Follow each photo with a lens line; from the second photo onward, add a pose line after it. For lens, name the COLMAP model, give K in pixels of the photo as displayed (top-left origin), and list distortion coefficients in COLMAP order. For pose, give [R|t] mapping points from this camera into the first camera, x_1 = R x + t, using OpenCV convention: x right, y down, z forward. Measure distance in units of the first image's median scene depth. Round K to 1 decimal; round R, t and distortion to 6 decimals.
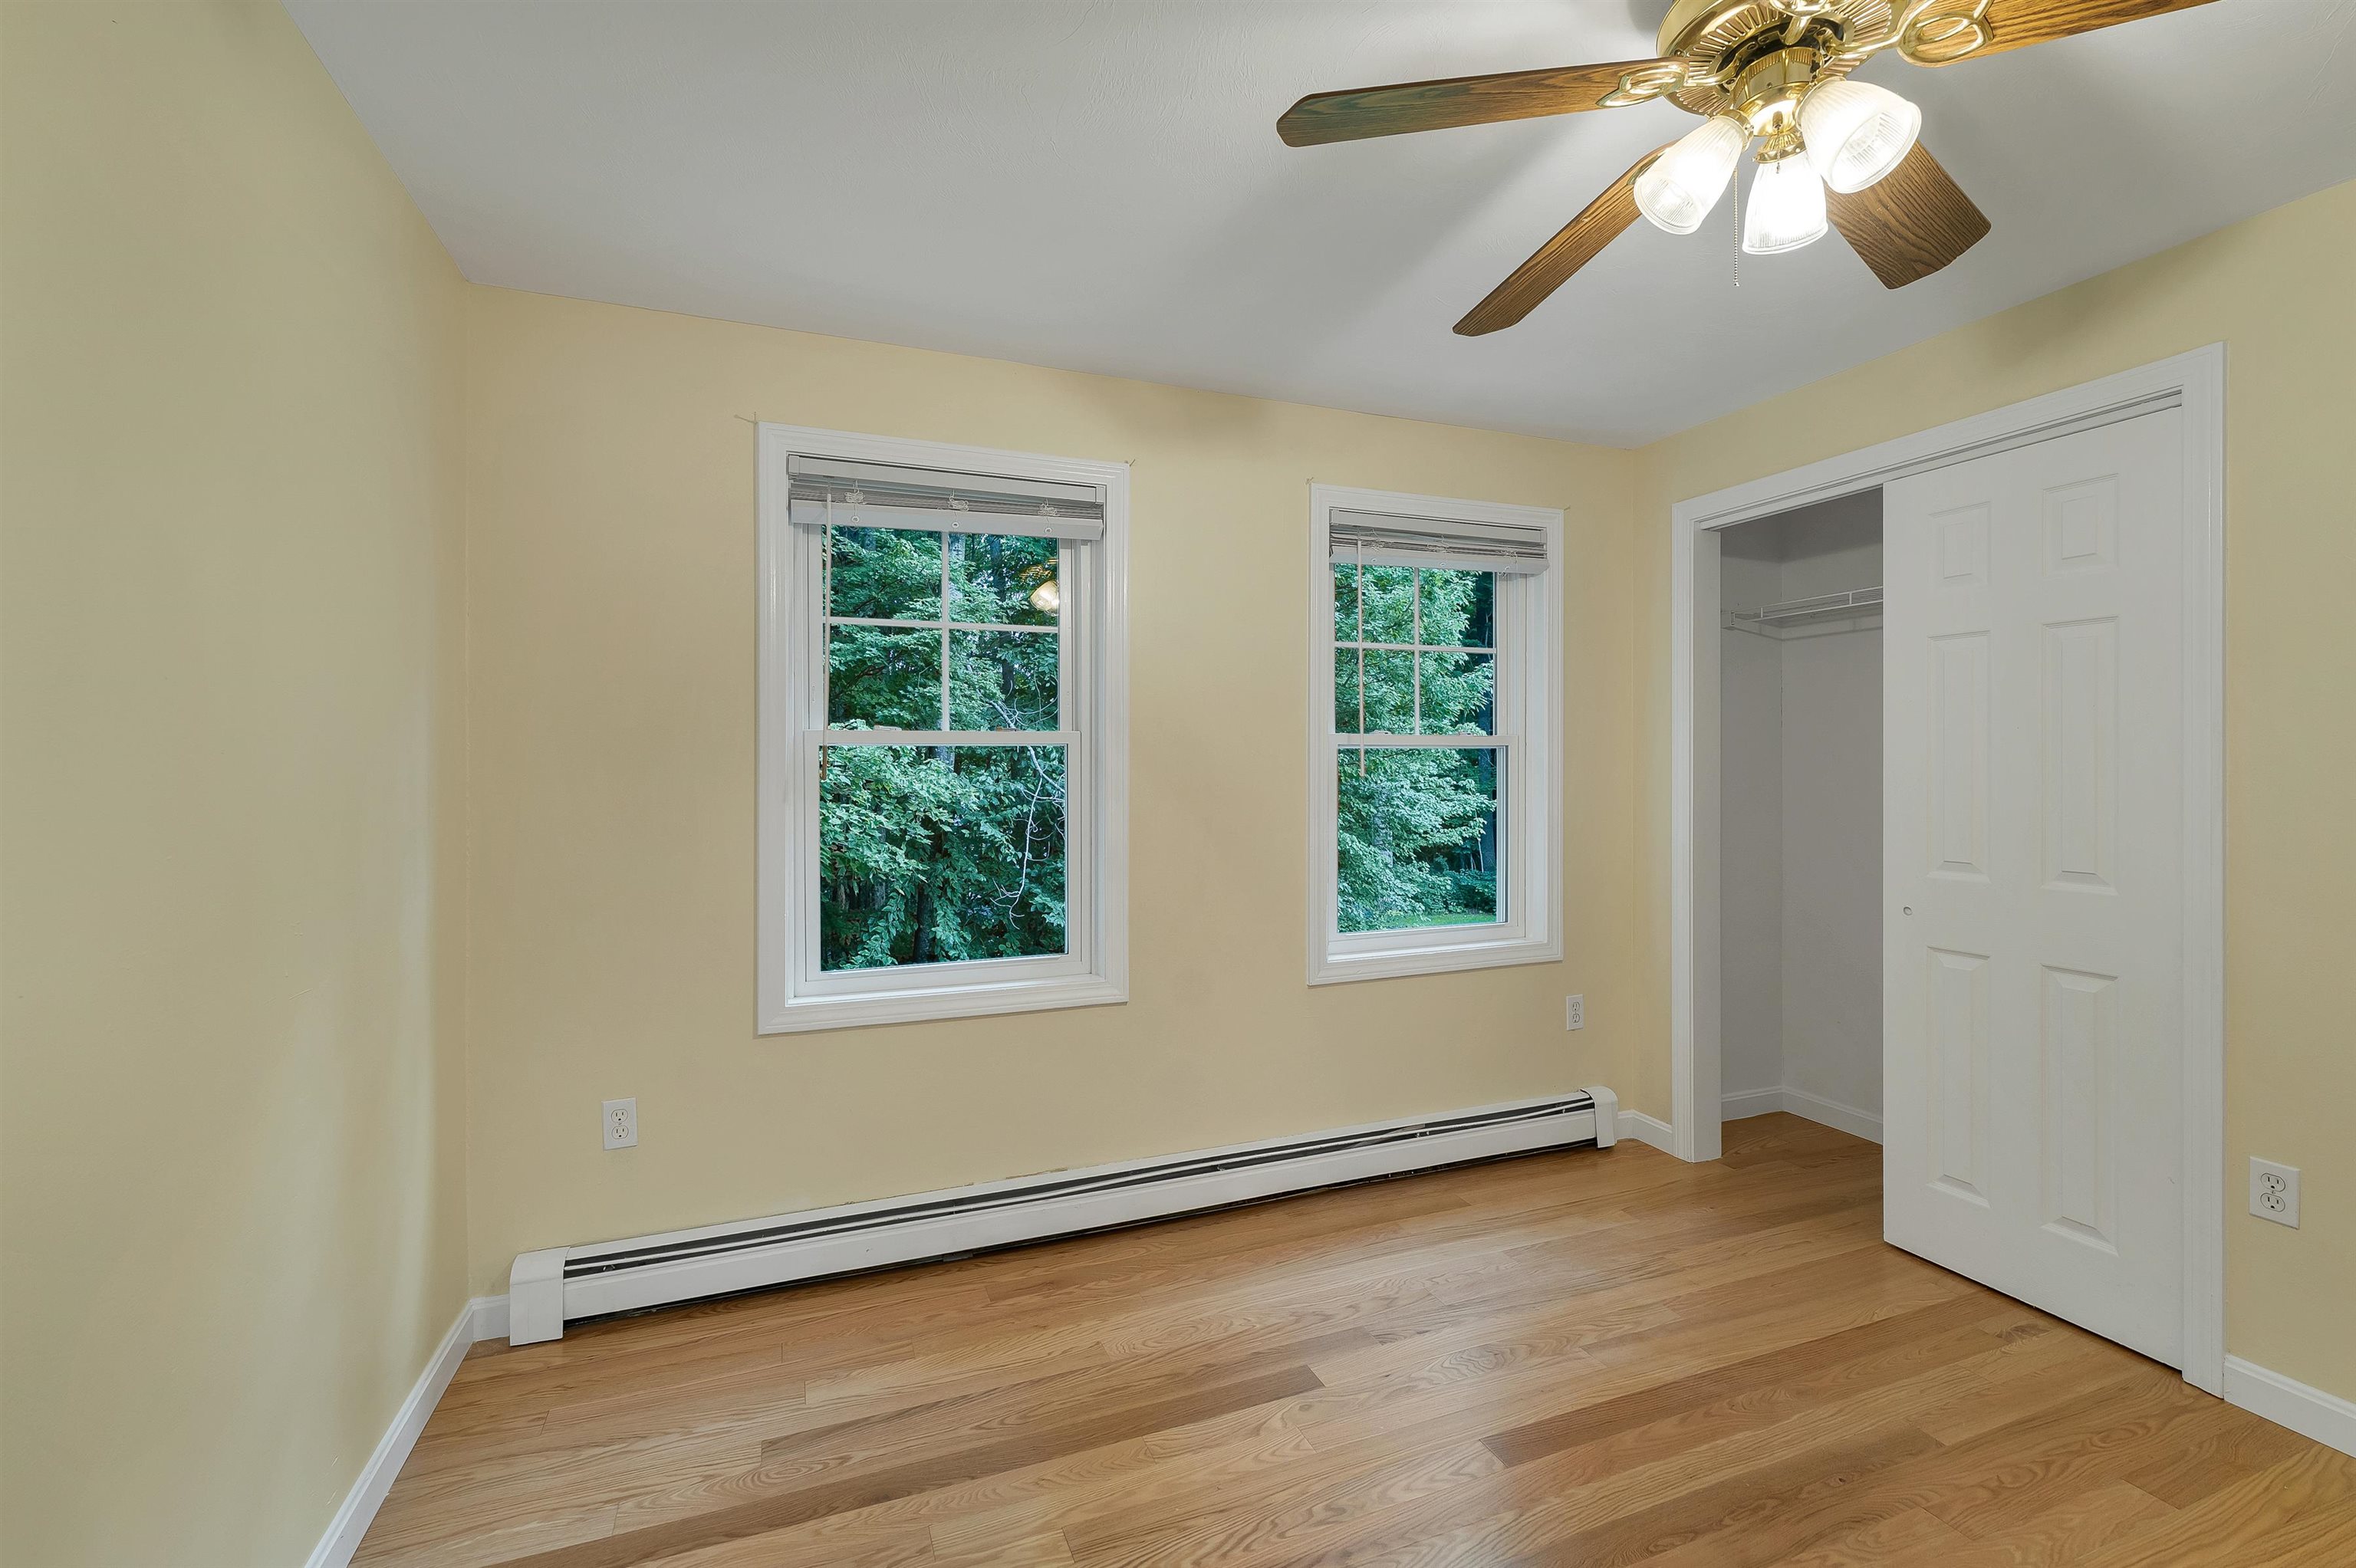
lens RADIAL K [[993.1, 0, 1183.2], [0, 993.1, 778.3], [0, 0, 1]] dist [-0.001505, -0.000008]
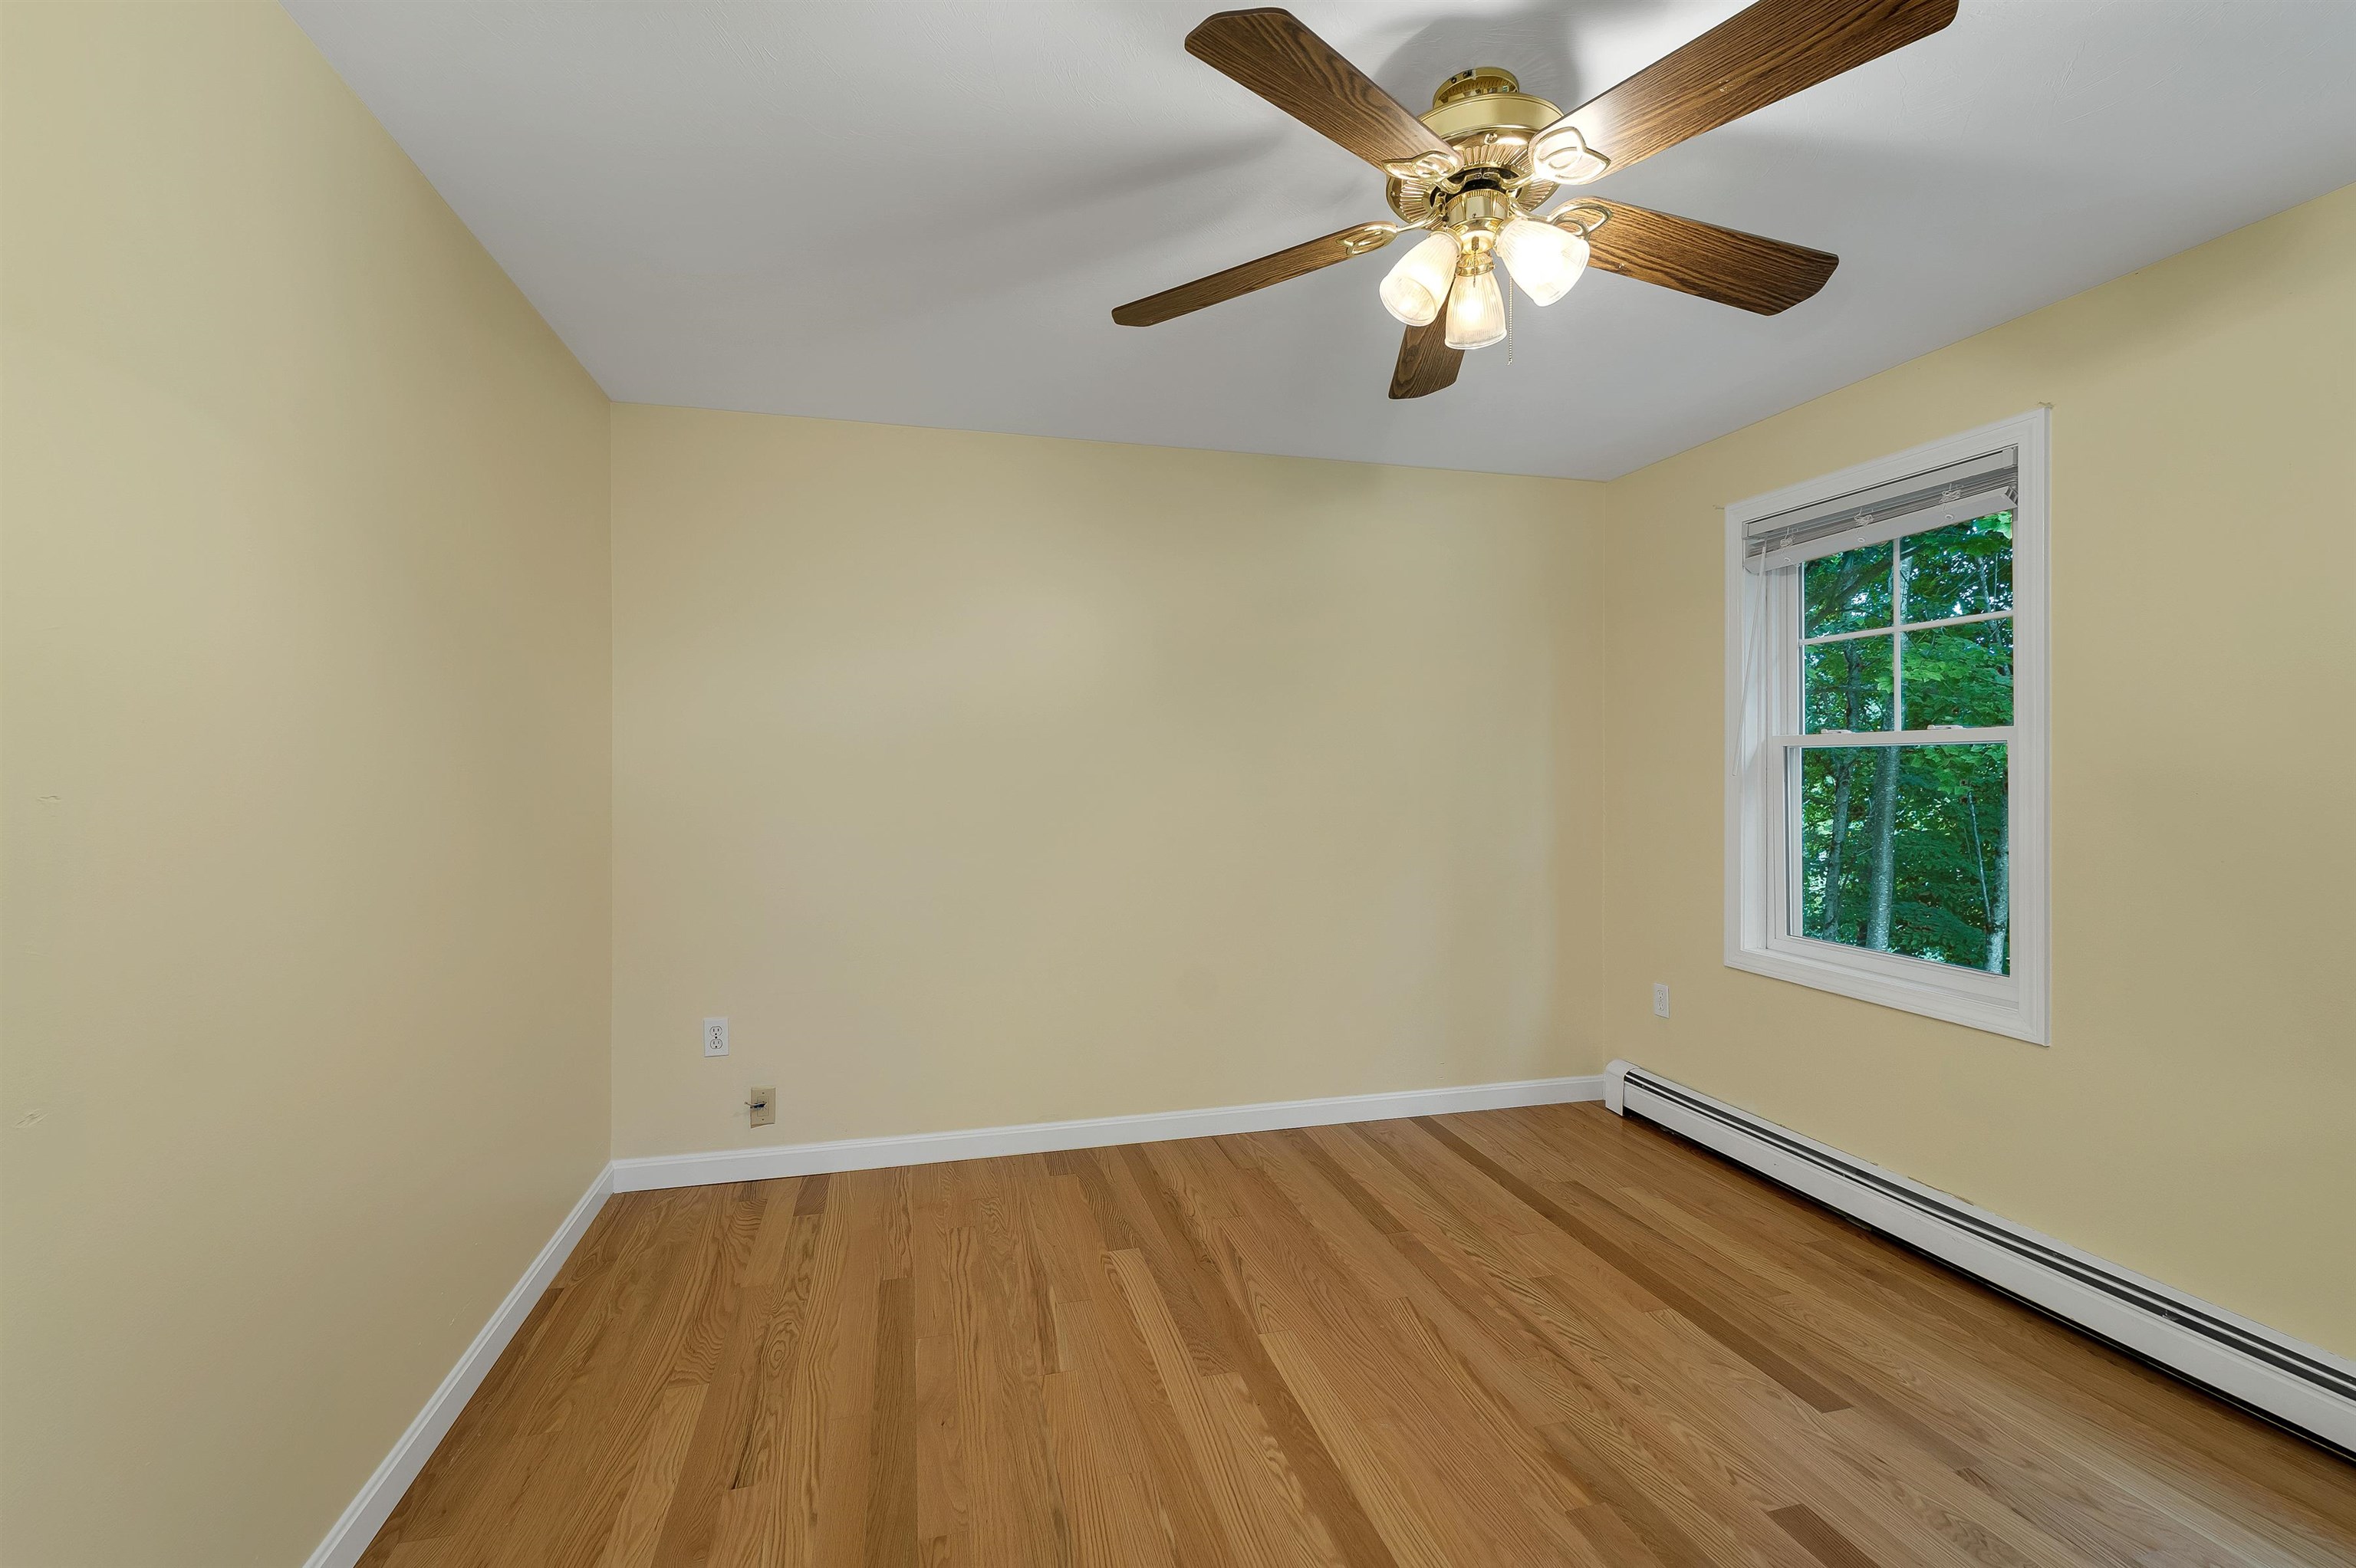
lens RADIAL K [[1001.3, 0, 1159.8], [0, 1001.3, 797.5], [0, 0, 1]] dist [0.001298, 0.000204]
pose [[-0.121216, 0.034902, -0.992012, 1.062445], [-0.013858, 0.999225, 0.036850, -0.007565], [0.992529, 0.018214, -0.120638, 0.430910]]
